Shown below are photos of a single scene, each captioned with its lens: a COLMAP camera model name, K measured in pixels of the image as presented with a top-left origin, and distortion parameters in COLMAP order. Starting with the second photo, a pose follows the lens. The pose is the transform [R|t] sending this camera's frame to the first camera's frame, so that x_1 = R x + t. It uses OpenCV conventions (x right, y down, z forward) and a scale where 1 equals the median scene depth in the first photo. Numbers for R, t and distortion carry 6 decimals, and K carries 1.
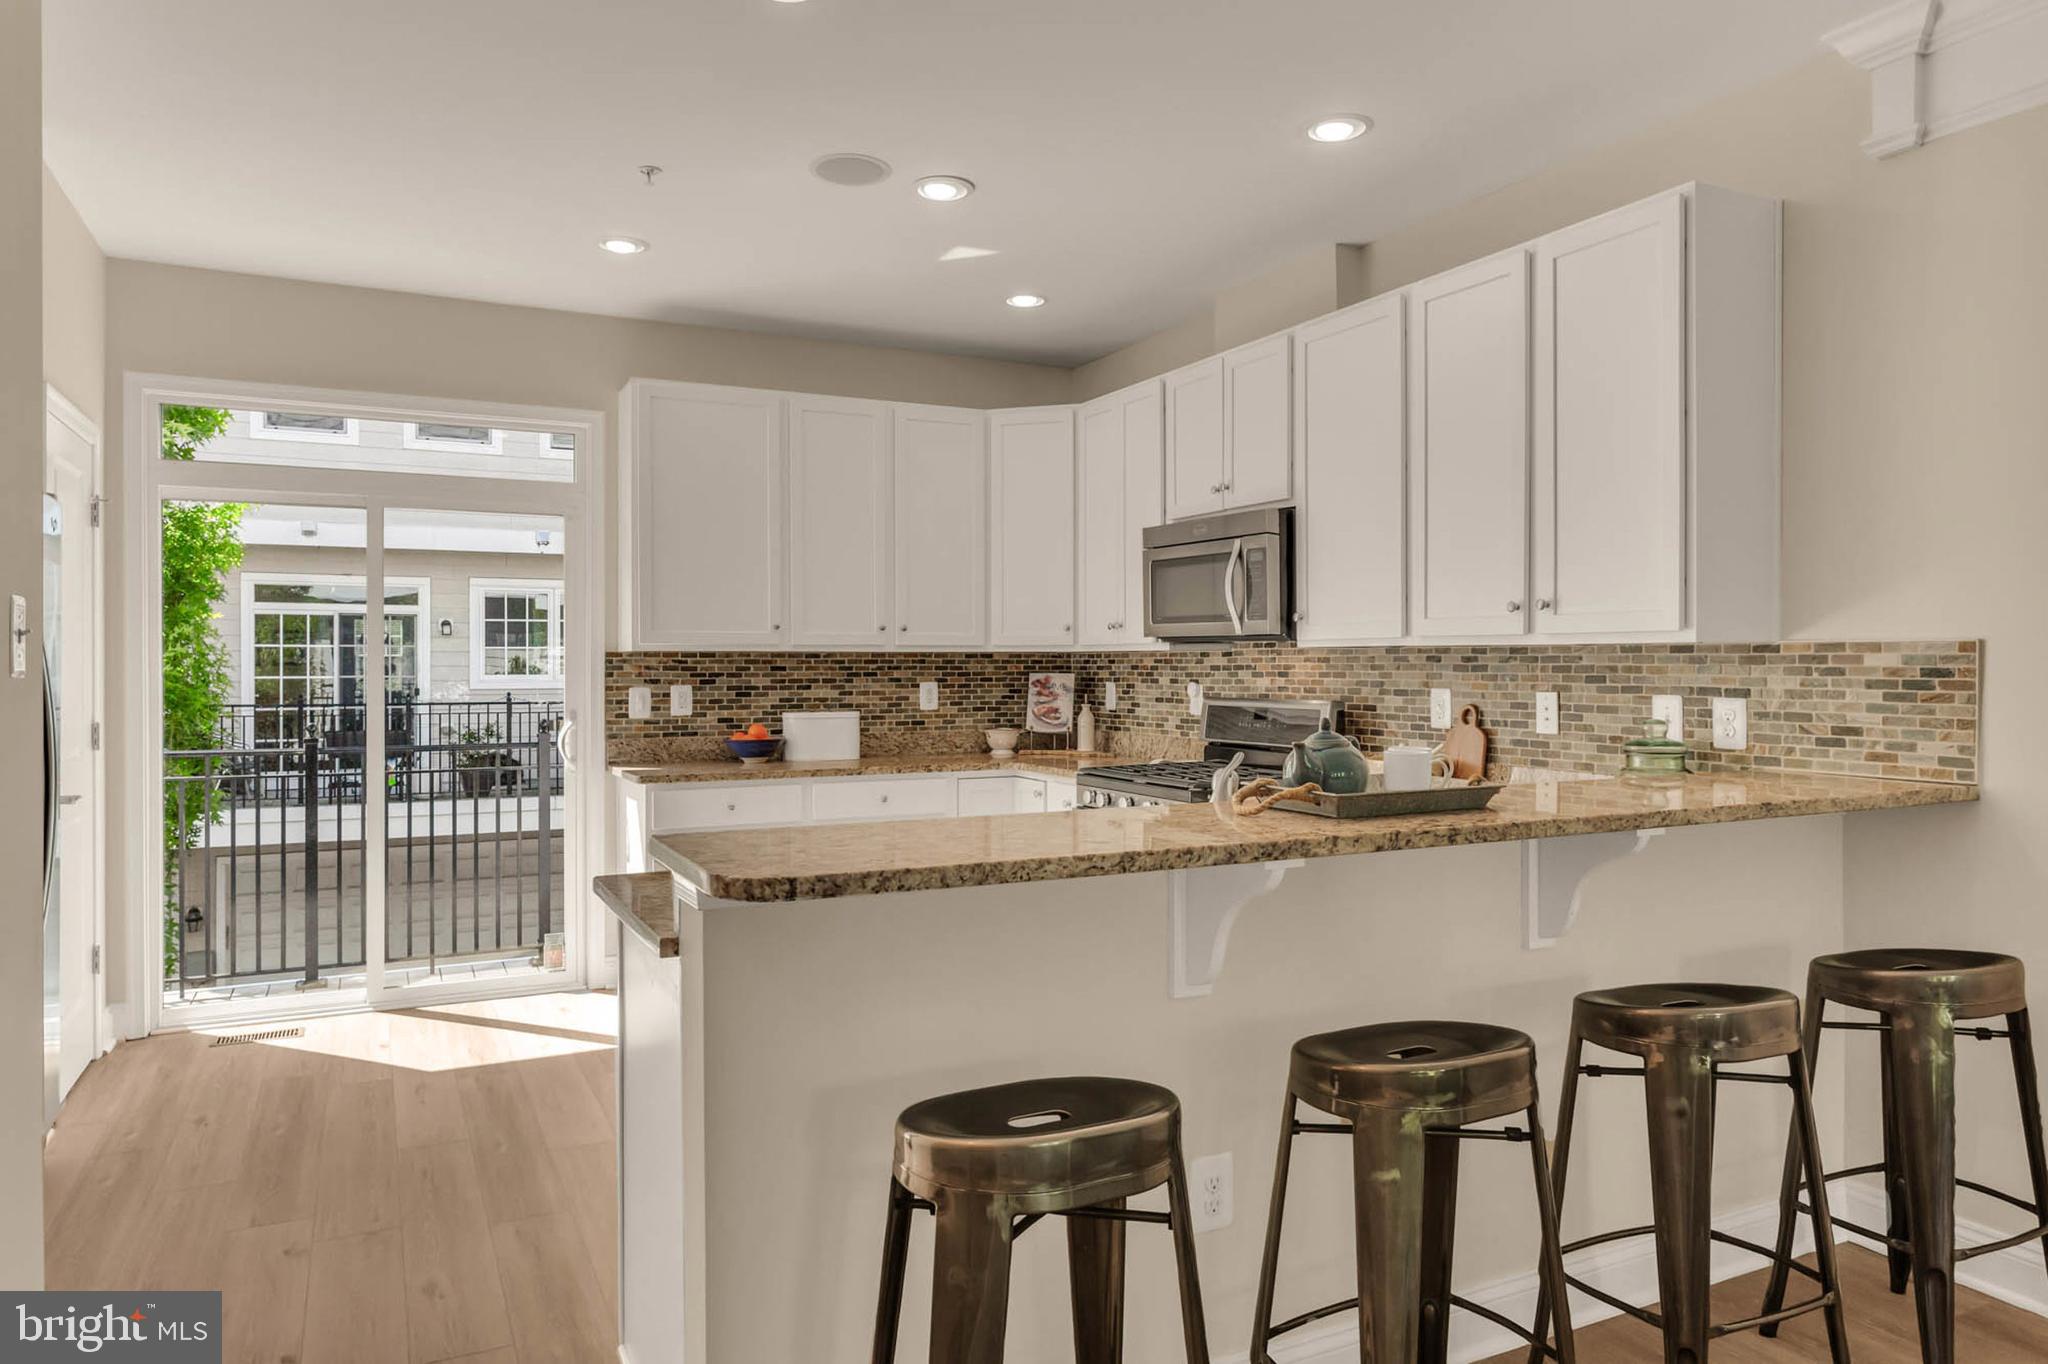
lens RADIAL K [[1329.6, 0, 1034.8], [0, 1329.6, 665.0], [0, 0, 1]] dist [0.001861, 0.009436]
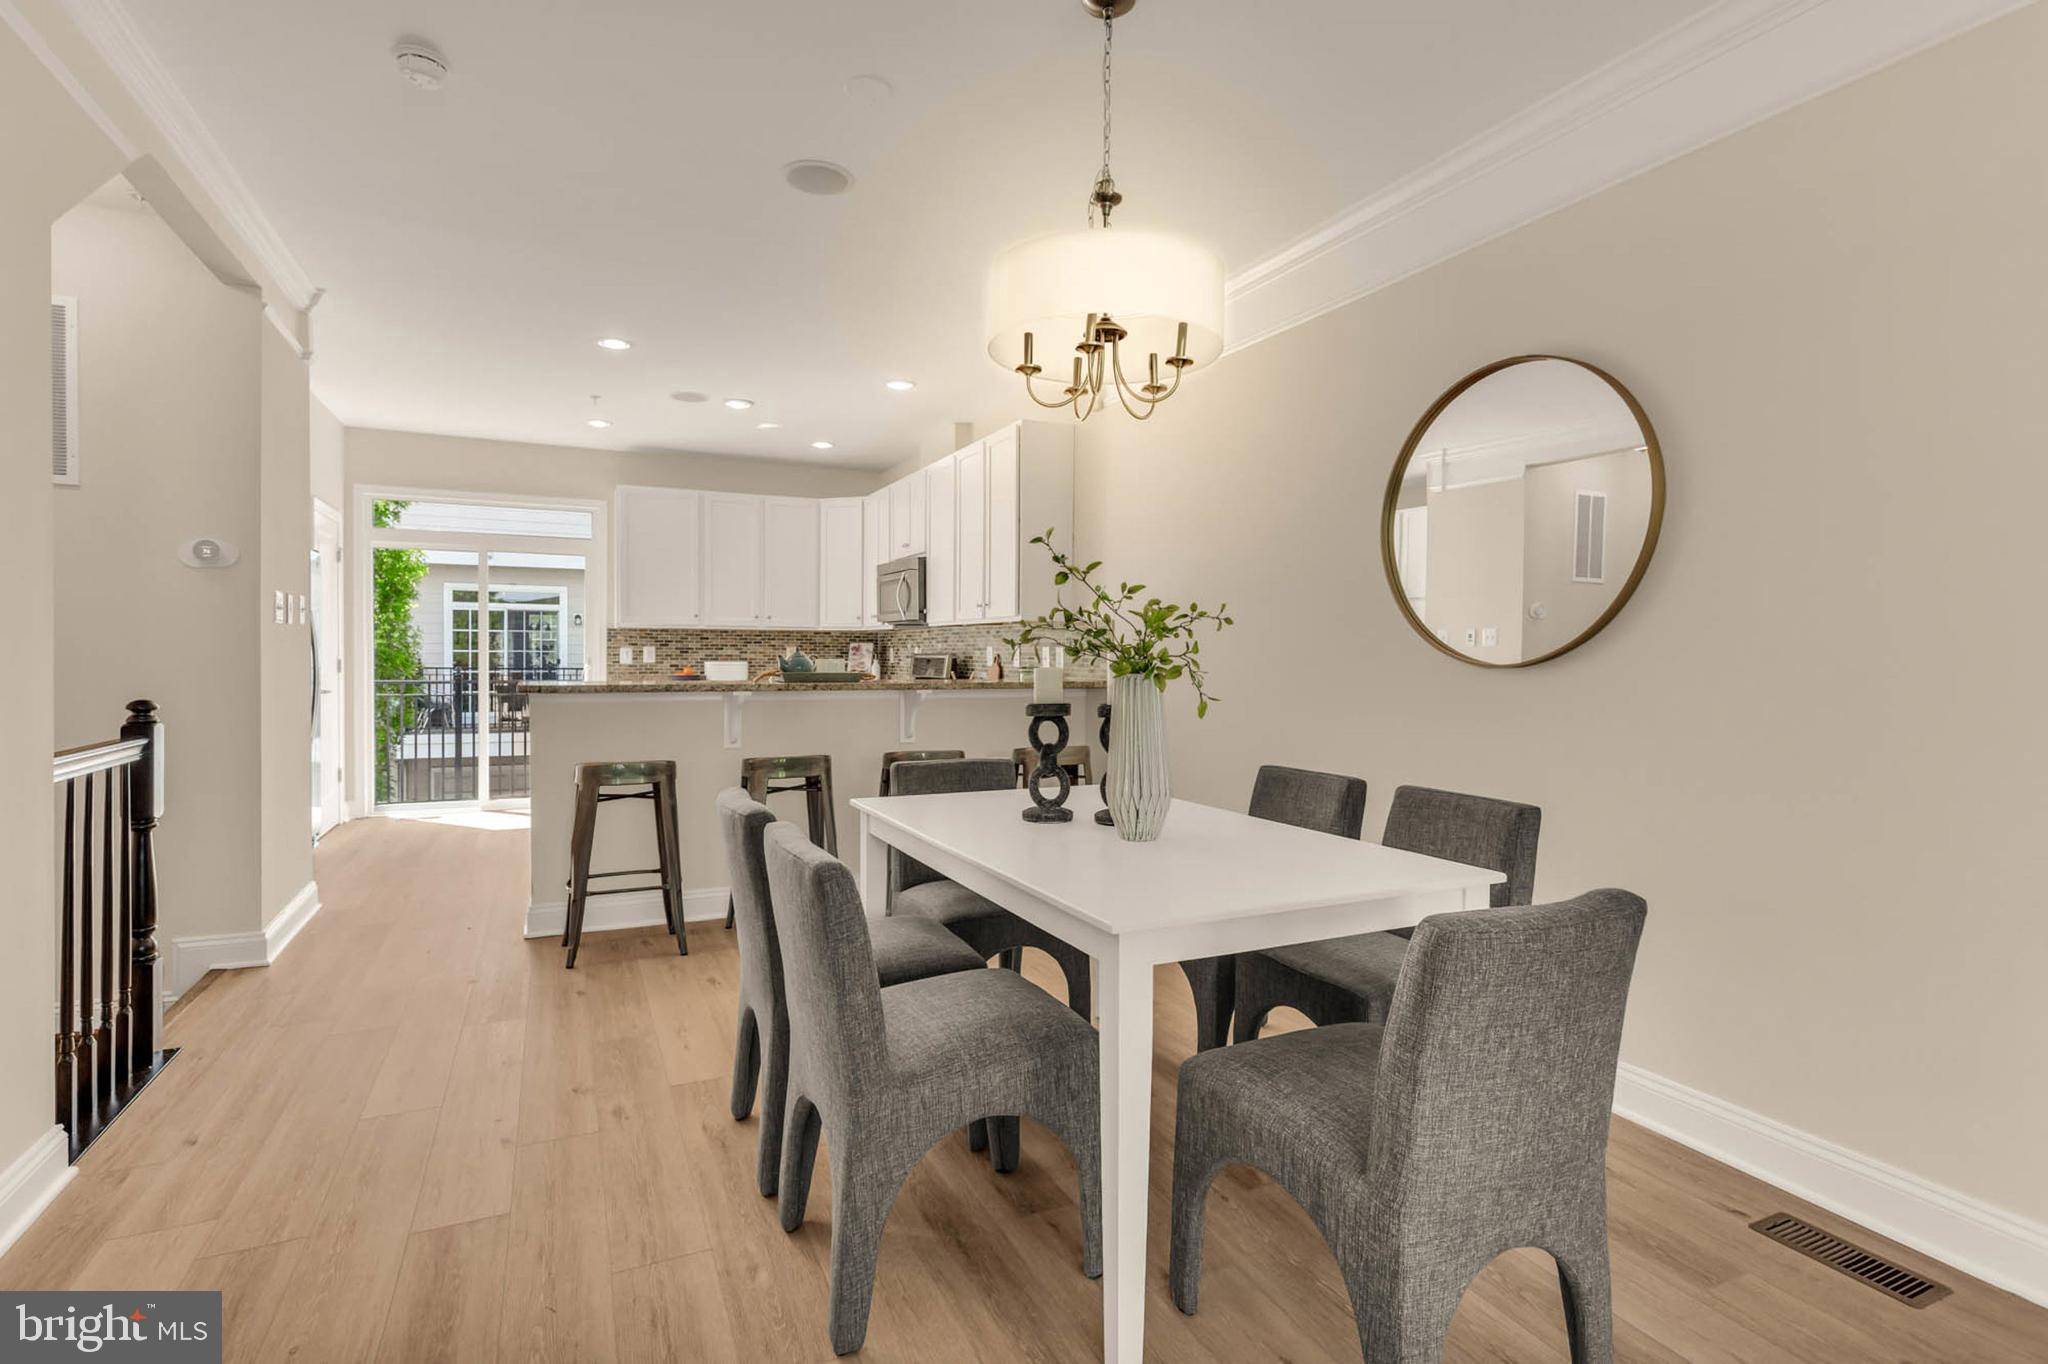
lens RADIAL K [[1007.4, 0, 1036.9], [0, 1007.4, 667.7], [0, 0, 1]] dist [0.008471, 0.000636]
pose [[0.999712, 0.008744, -0.022370, 0.321435], [-0.008464, 0.999885, 0.012588, 0.023168], [0.022478, -0.012395, 0.999671, -0.422278]]
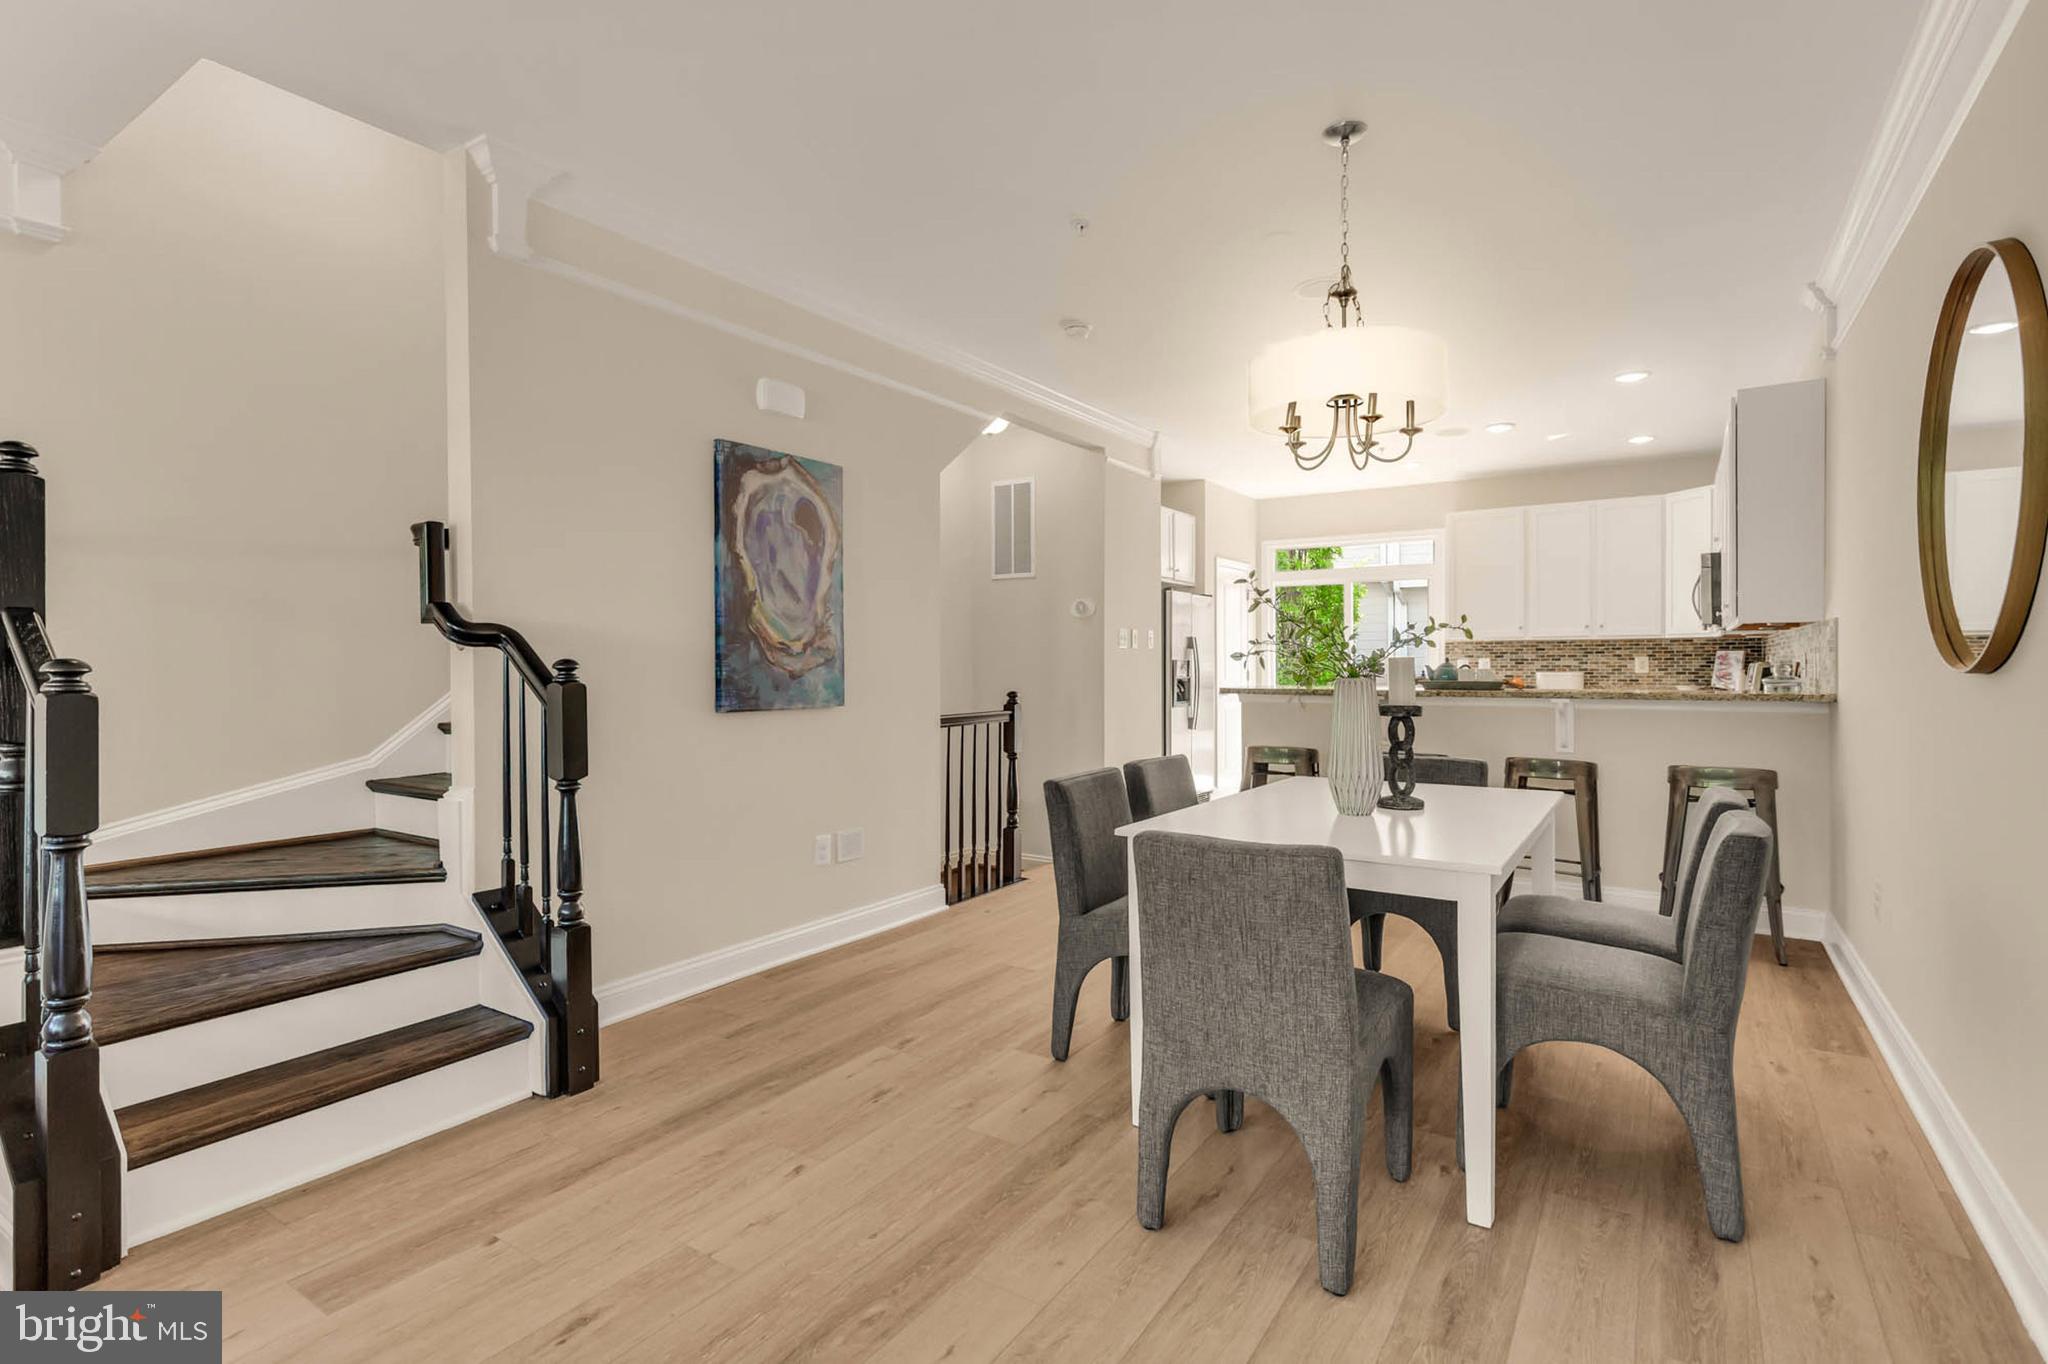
lens RADIAL K [[1007.4, 0, 985.4], [0, 1007.4, 665.1], [0, 0, 1]] dist [0.008471, 0.000636]
pose [[0.482851, 0.002117, -0.875700, 0.728362], [0.000740, 0.999996, 0.002826, 0.021737], [0.875702, -0.002013, 0.482848, -0.413801]]
